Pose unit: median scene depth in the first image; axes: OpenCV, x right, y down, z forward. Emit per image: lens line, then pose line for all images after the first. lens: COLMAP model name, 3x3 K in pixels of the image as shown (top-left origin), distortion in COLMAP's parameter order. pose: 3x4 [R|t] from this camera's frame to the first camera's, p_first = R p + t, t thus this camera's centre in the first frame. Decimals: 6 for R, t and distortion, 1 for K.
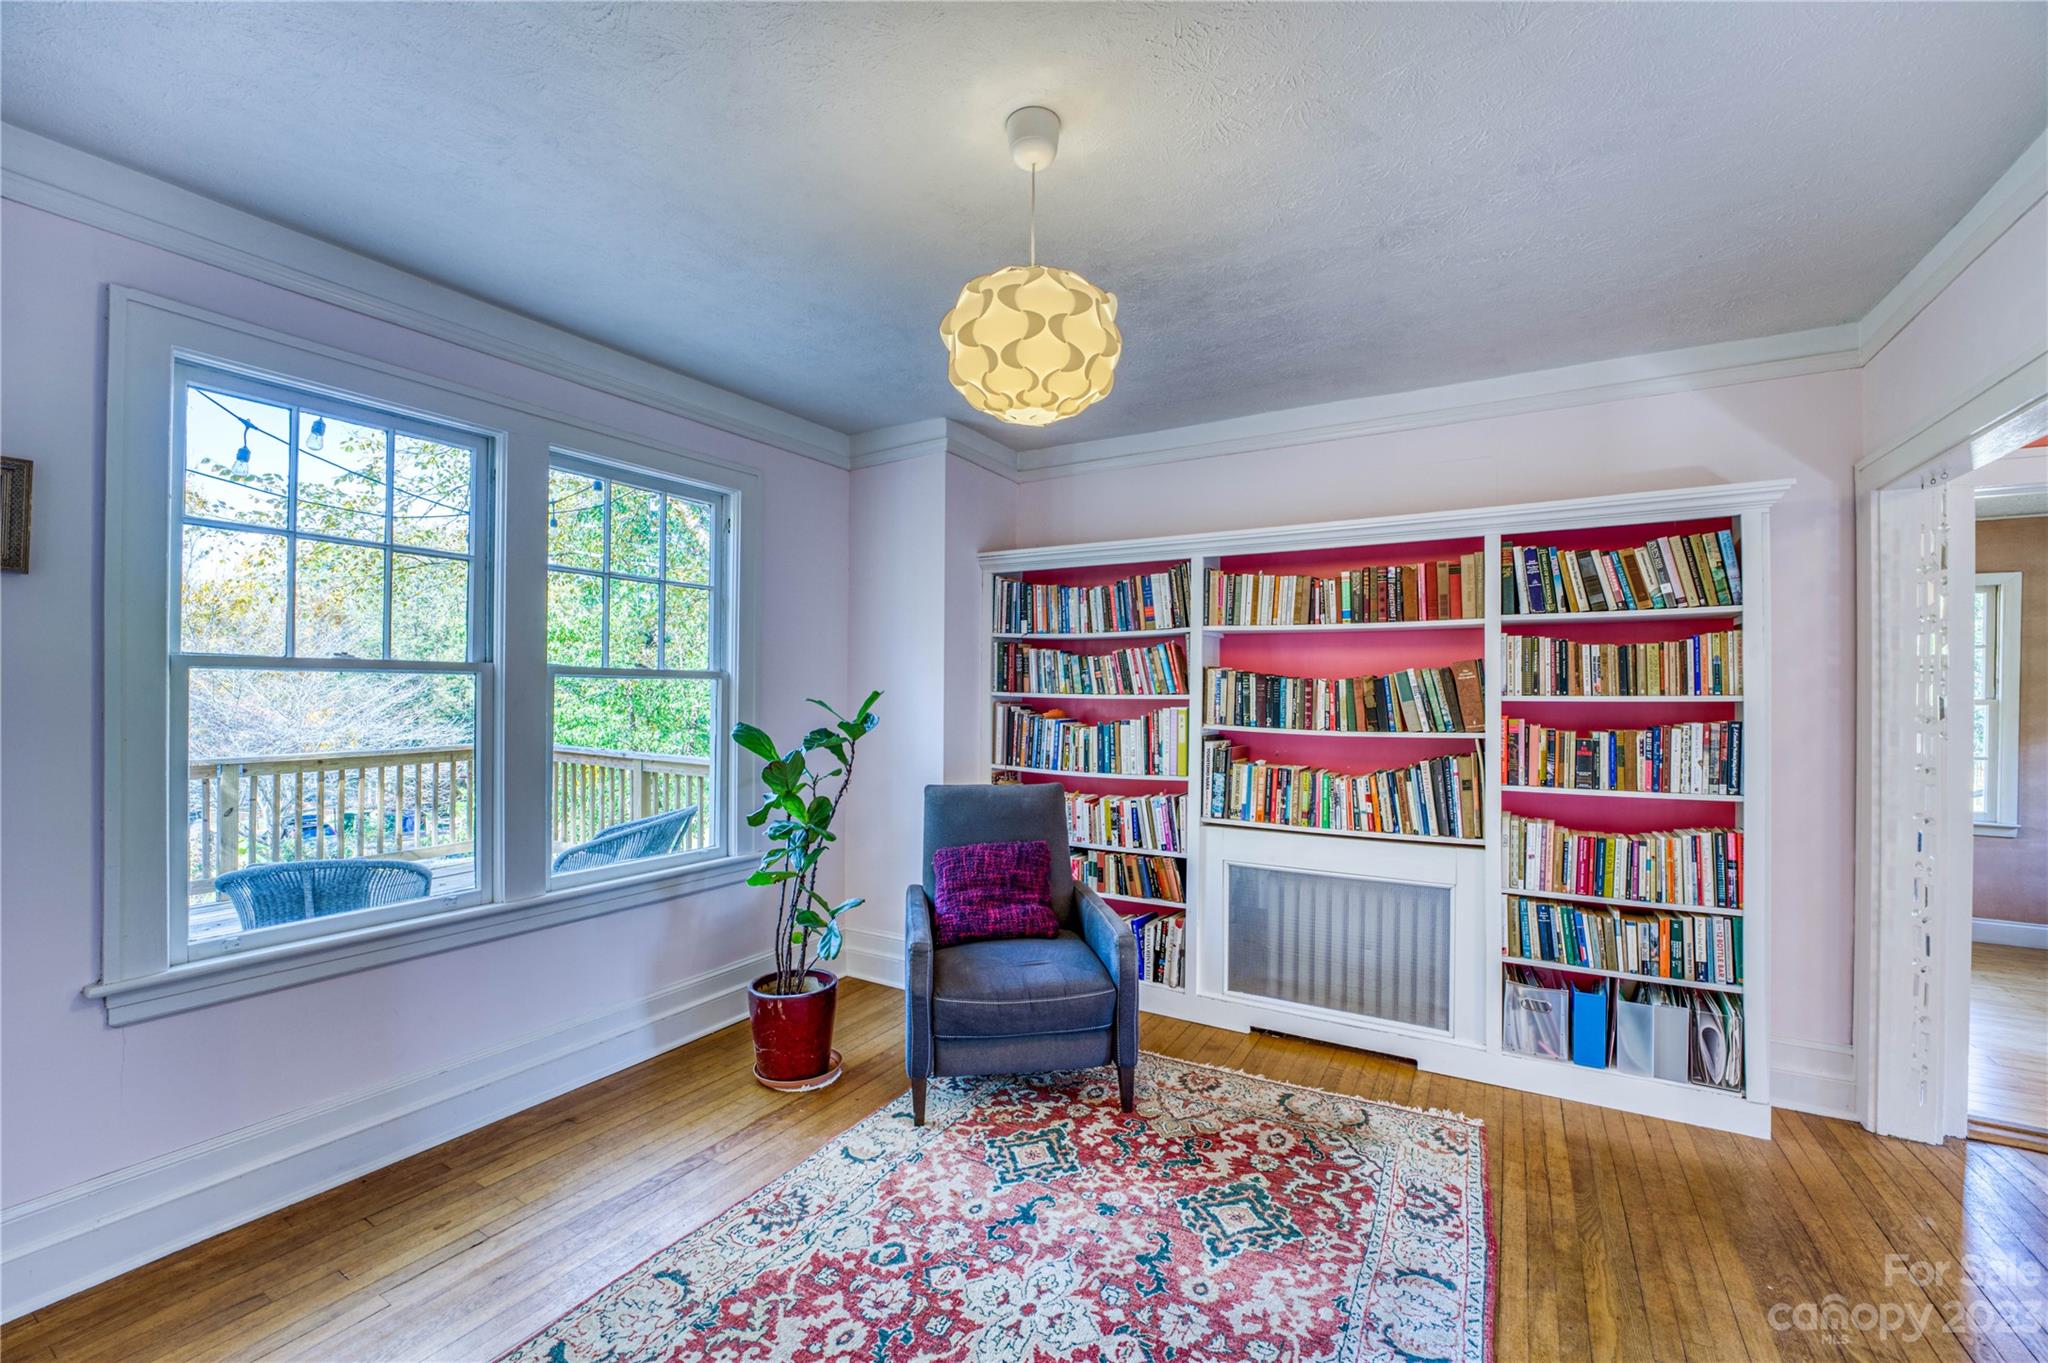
lens RADIAL K [[838.8, 0, 1023.2], [0, 838.8, 686.3], [0, 0, 1]] dist [-0.023570, 0.001211]
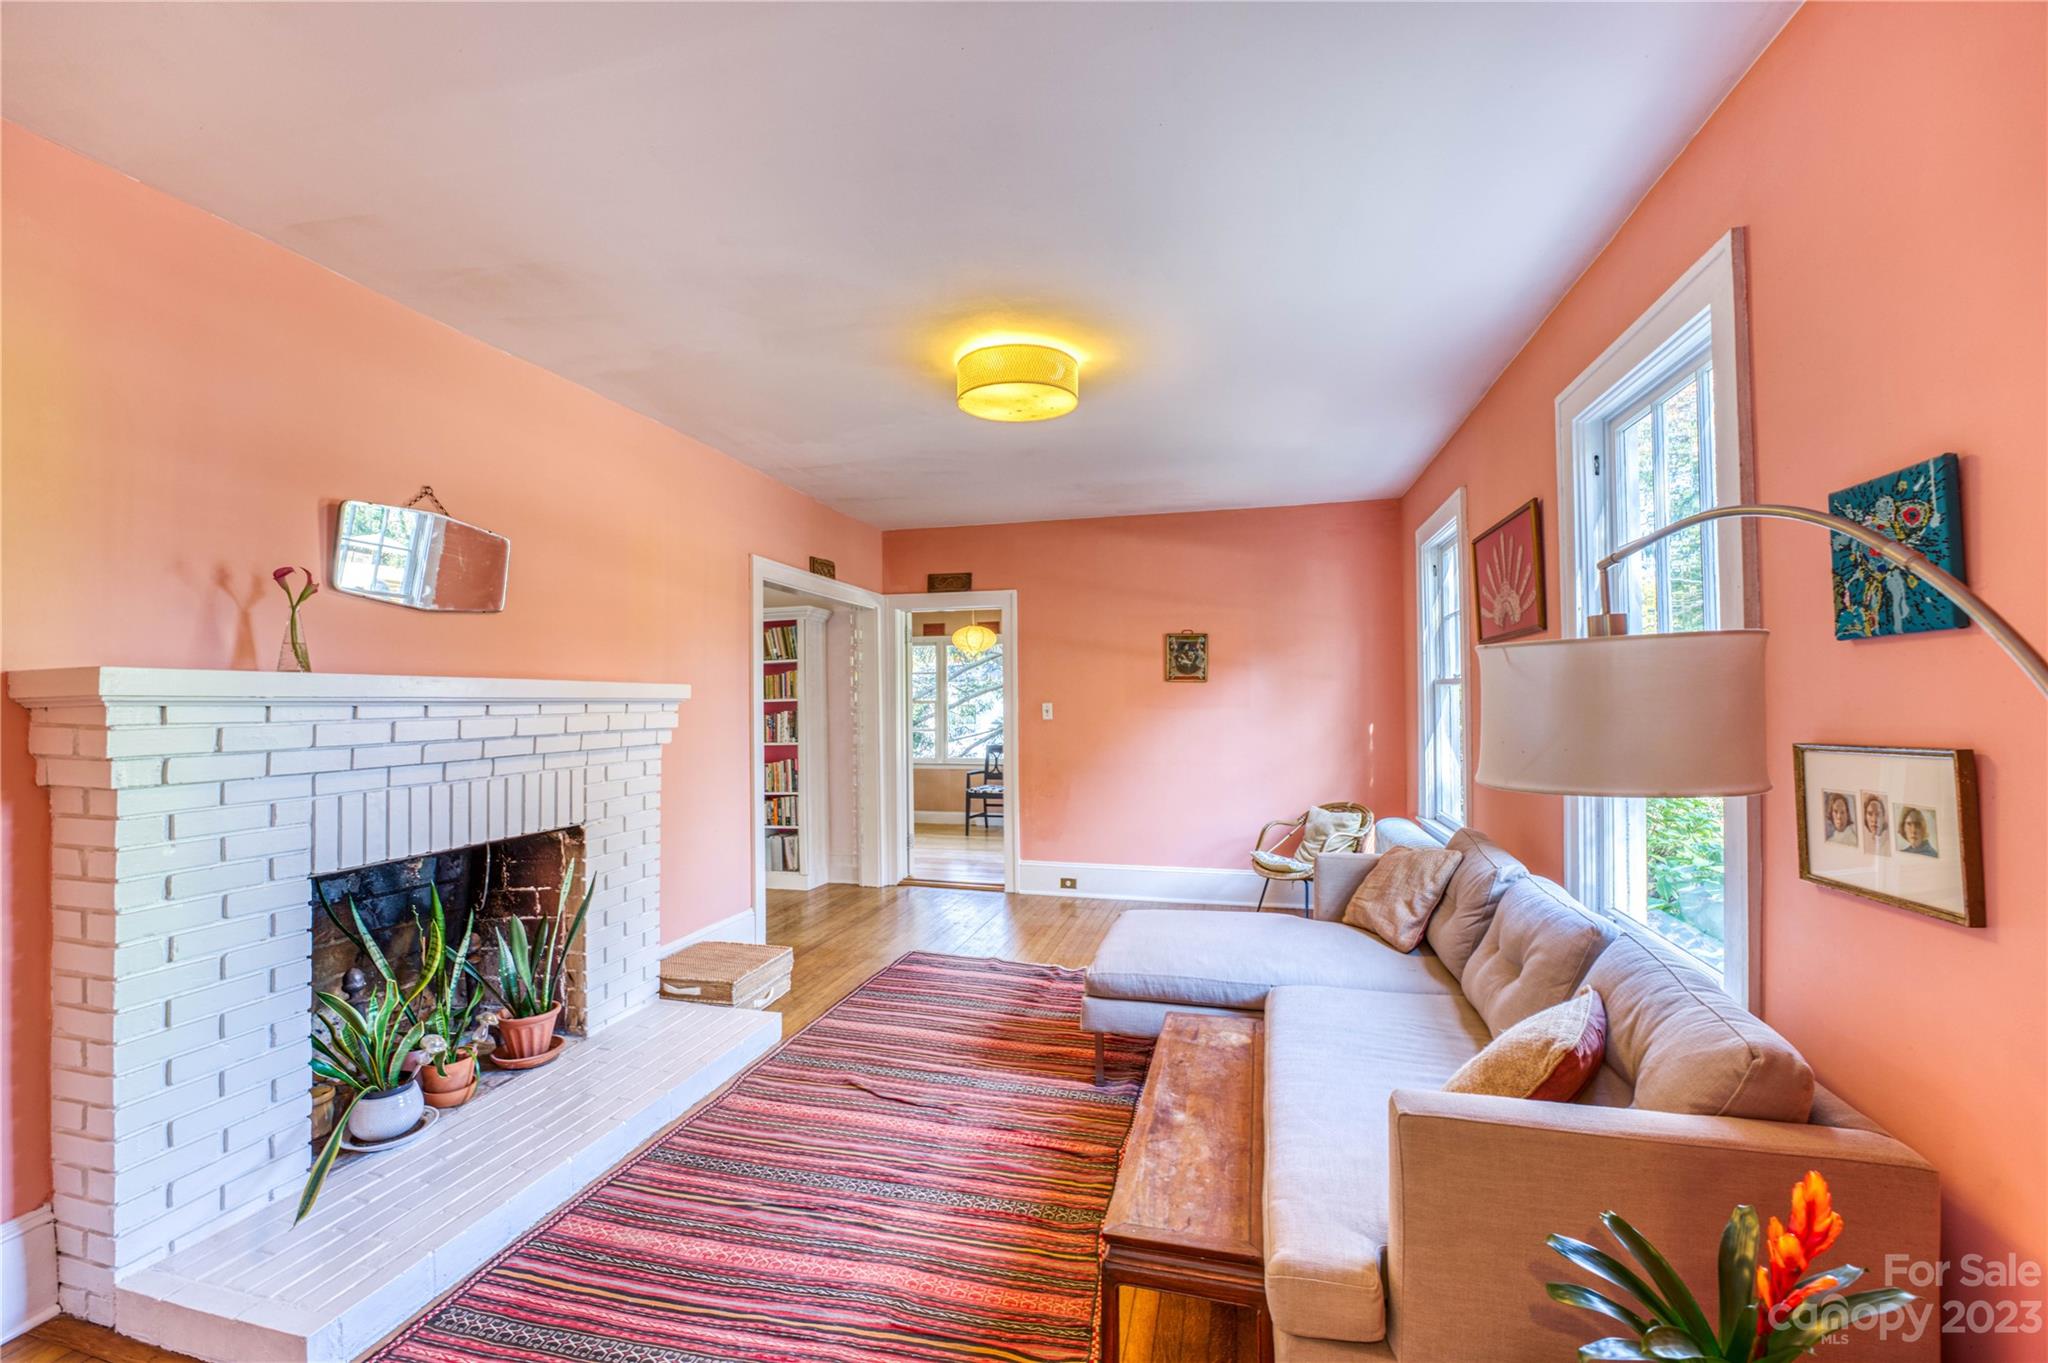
lens RADIAL K [[838.8, 0, 1031.7], [0, 838.8, 686.6], [0, 0, 1]] dist [-0.023570, 0.001211]
pose [[0.956760, -0.011172, 0.290665, 0.722637], [0.013582, 0.999888, -0.006274, 0.001805], [-0.290563, 0.009951, 0.956804, -1.249508]]
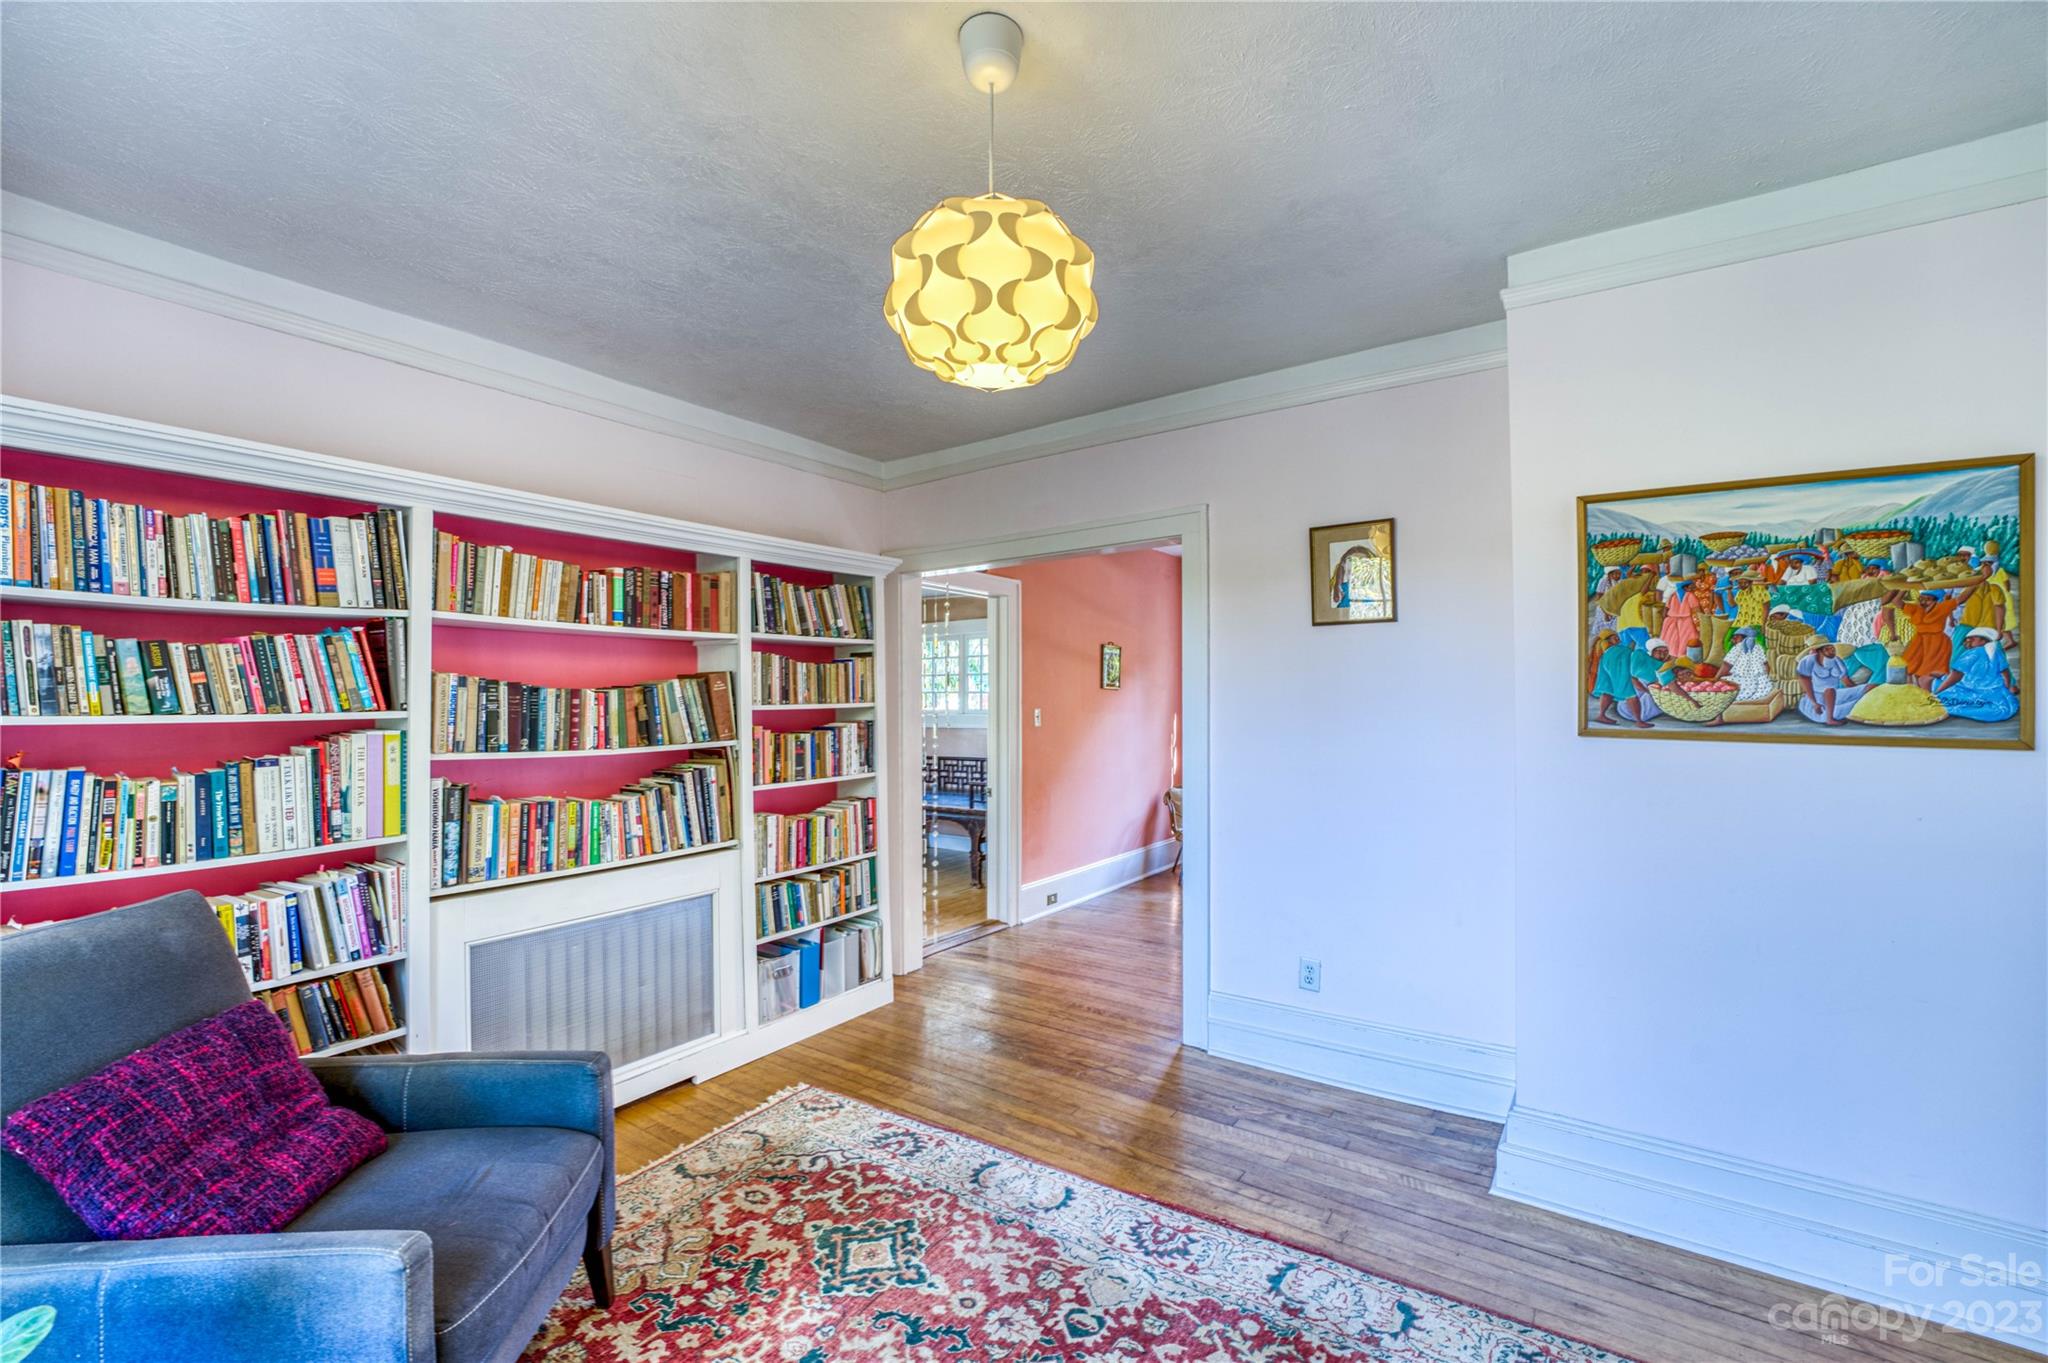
lens RADIAL K [[838.8, 0, 1029.8], [0, 838.8, 687.8], [0, 0, 1]] dist [-0.023570, 0.001211]
pose [[0.071190, 0.006219, 0.997443, -0.506327], [0.000549, 0.999980, -0.006274, -0.005020], [-0.997463, 0.000994, 0.071185, 0.552835]]
